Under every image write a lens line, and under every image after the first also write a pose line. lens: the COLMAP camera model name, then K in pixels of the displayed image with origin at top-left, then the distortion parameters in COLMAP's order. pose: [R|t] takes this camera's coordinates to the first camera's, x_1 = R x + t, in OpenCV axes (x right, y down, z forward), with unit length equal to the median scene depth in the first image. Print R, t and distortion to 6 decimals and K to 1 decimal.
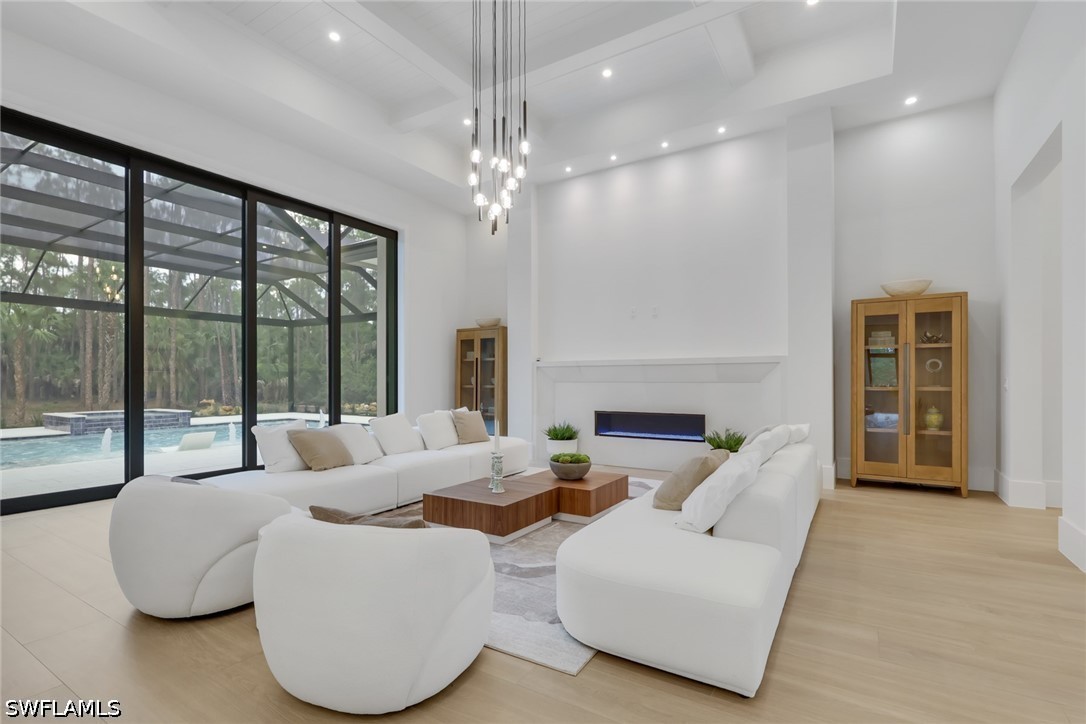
lens RADIAL K [[507.7, 0, 547.9], [0, 507.7, 380.6], [0, 0, 1]] dist [-0.001519, 0.000688]
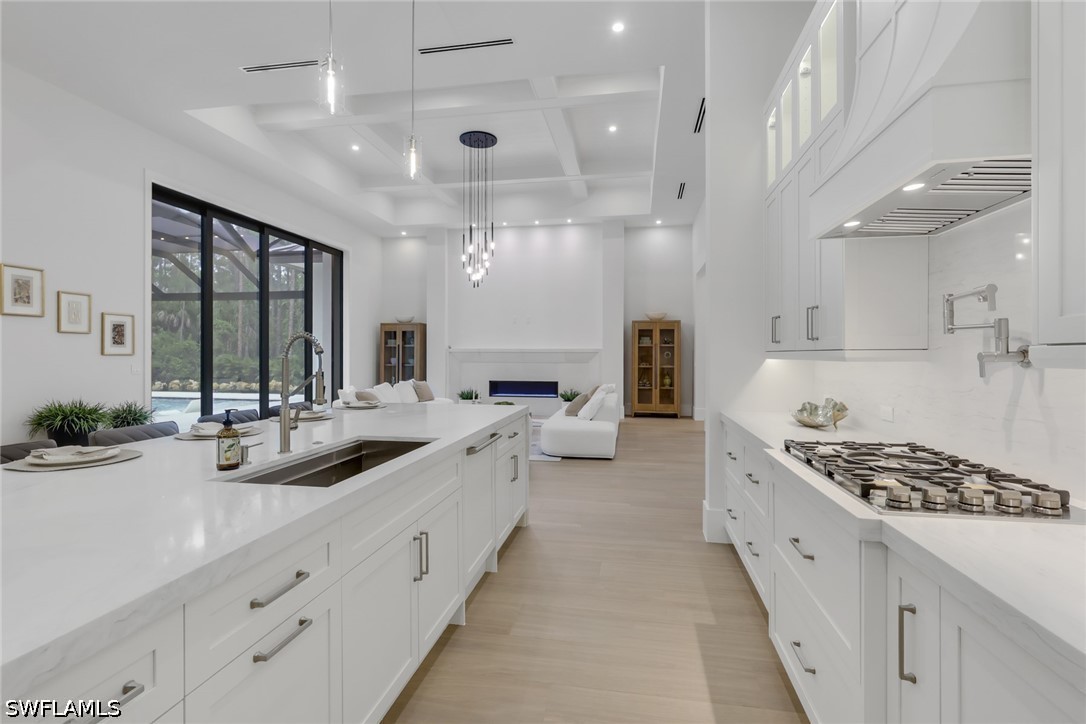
lens RADIAL K [[507.7, 0, 541.8], [0, 507.7, 357.5], [0, 0, 1]] dist [-0.001519, 0.000688]
pose [[0.928940, 0.003988, 0.370208, -0.432025], [-0.004396, 0.999990, 0.000258, -0.016834], [-0.370204, -0.001867, 0.928949, -0.660547]]
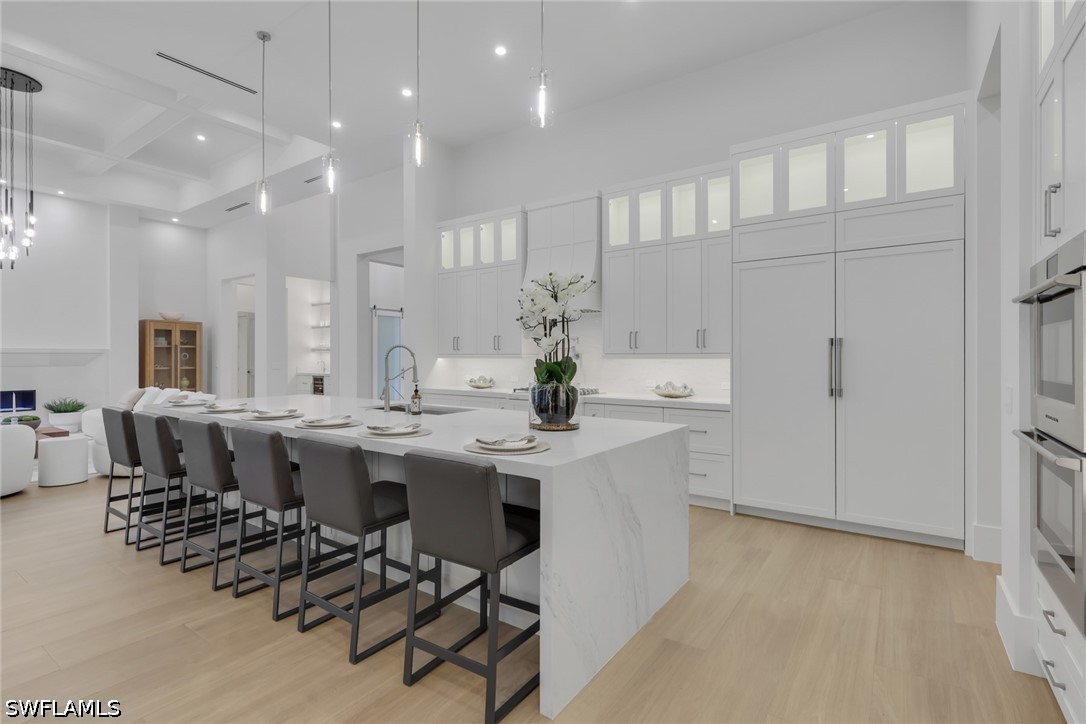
lens RADIAL K [[507.7, 0, 549.3], [0, 507.7, 357.2], [0, 0, 1]] dist [-0.001519, 0.000688]
pose [[0.033759, 0.006821, 0.999407, -1.130781], [-0.003567, 0.999971, -0.006704, -0.017367], [-0.999424, -0.003339, 0.033783, -0.478633]]
